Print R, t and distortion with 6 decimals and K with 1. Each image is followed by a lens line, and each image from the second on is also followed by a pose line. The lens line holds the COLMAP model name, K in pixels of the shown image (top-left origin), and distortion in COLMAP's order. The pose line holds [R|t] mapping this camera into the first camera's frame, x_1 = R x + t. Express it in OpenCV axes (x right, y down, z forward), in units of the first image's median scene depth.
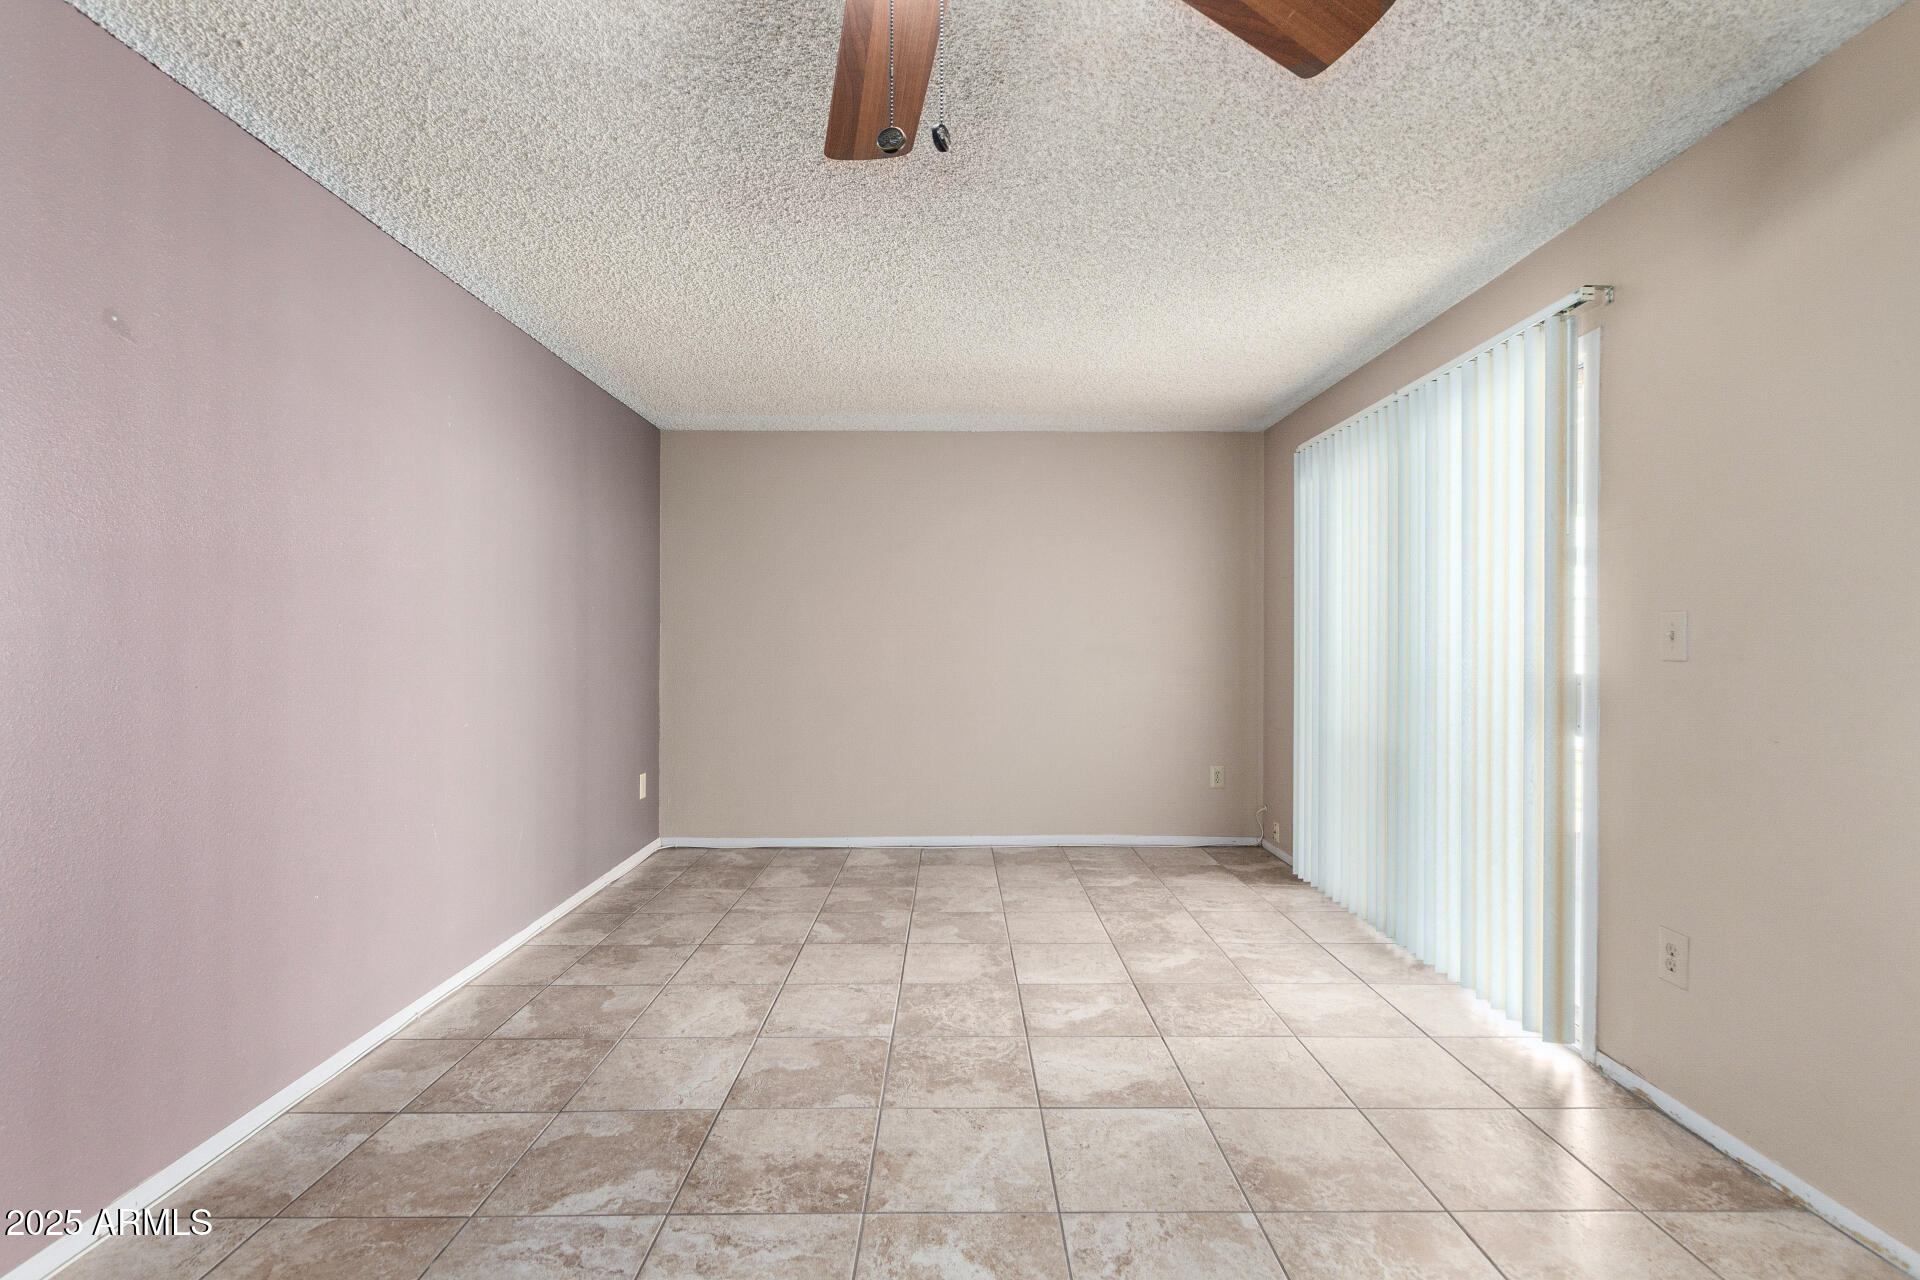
lens RADIAL K [[876.8, 0, 969.5], [0, 876.8, 638.4], [0, 0, 1]] dist [0.007571, -0.001335]
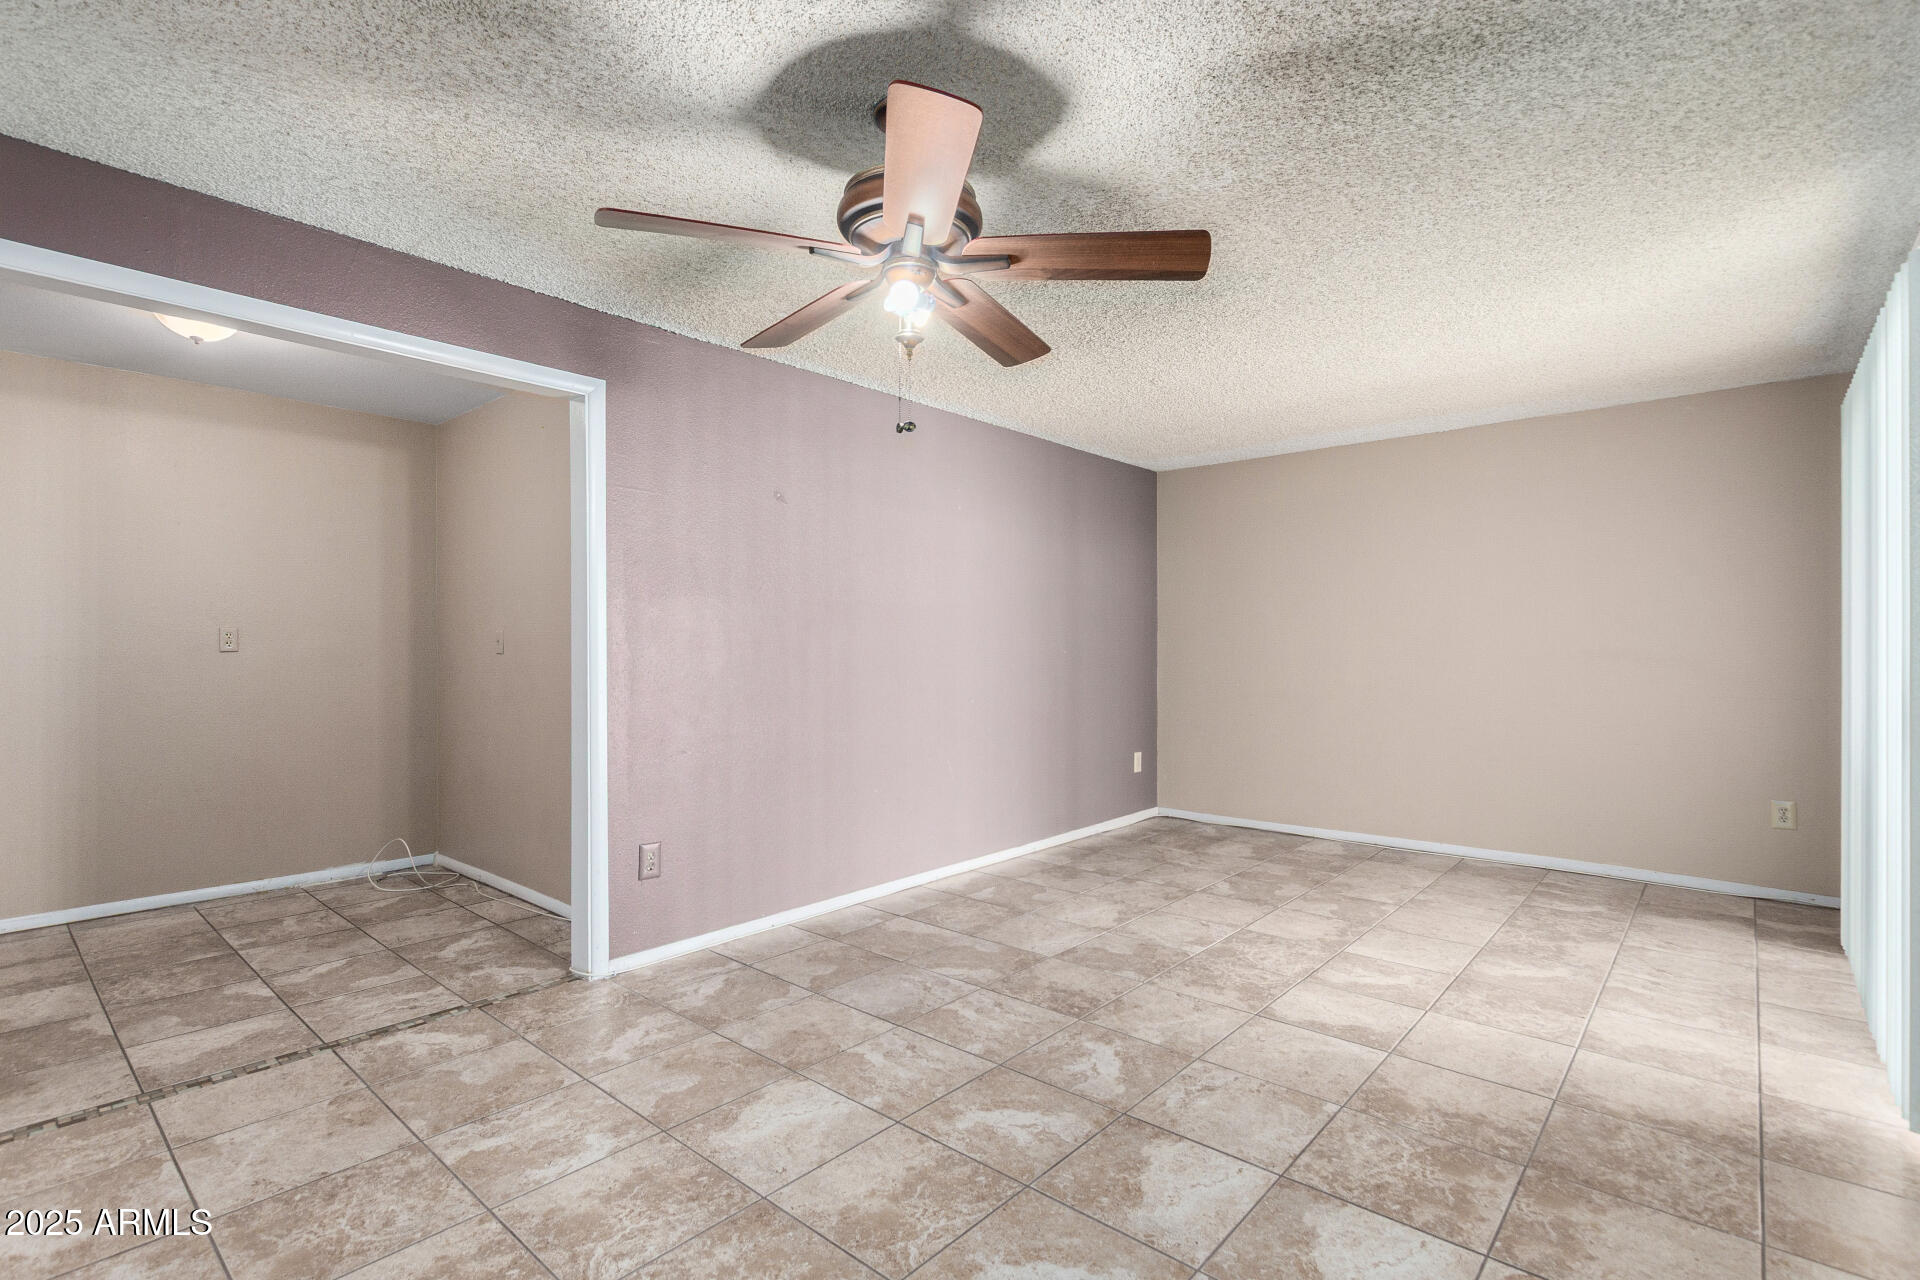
lens RADIAL K [[876.8, 0, 953.6], [0, 876.8, 639.7], [0, 0, 1]] dist [0.007571, -0.001335]
pose [[0.747604, -0.006303, -0.664115, 0.456227], [0.004945, 0.999980, -0.003923, -0.003472], [0.664126, -0.000351, 0.747620, -0.181469]]
